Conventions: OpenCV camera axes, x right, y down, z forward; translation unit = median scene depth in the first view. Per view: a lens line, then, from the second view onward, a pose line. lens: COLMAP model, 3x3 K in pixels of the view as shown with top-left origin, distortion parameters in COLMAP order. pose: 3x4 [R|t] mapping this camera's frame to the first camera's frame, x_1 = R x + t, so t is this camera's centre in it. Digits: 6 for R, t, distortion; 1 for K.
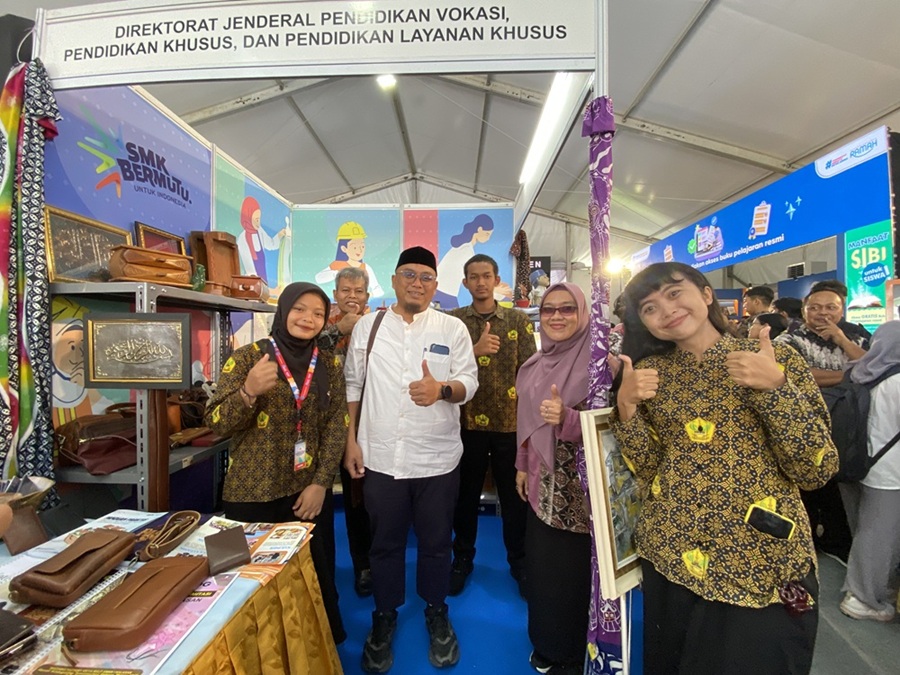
lens RADIAL K [[366.5, 0, 456.3], [0, 366.5, 341.8], [0, 0, 1]] dist [-0.025108, -0.003014]
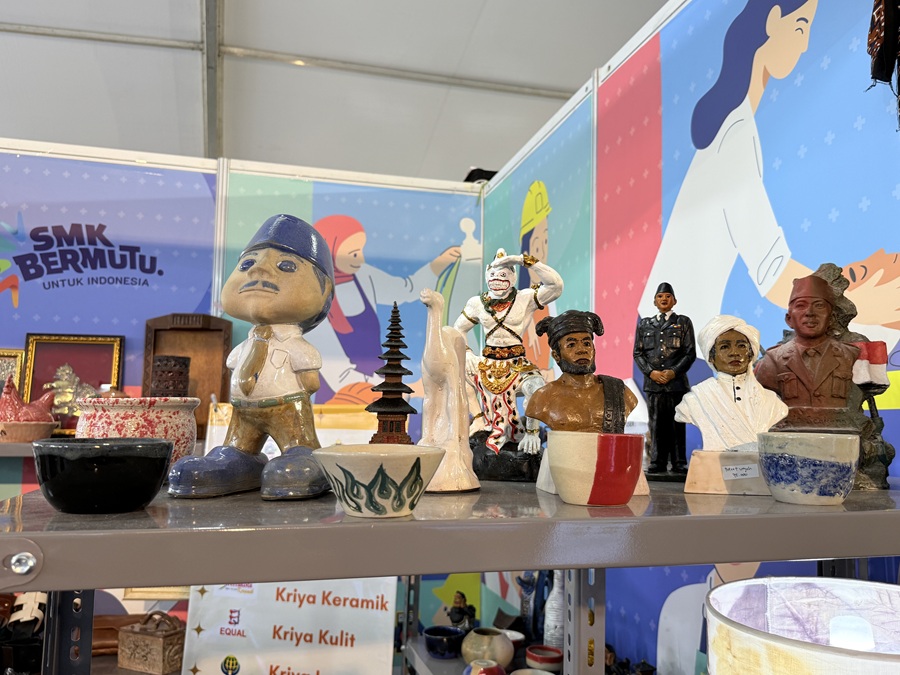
lens RADIAL K [[729.4, 0, 451.3], [0, 729.4, 341.0], [0, 0, 1]] dist [-0.015629, -0.015676]
pose [[0.285602, -0.106799, -0.952379, 0.665353], [-0.013378, 0.993230, -0.115392, -0.155460], [0.958255, 0.045697, 0.282240, 1.299121]]
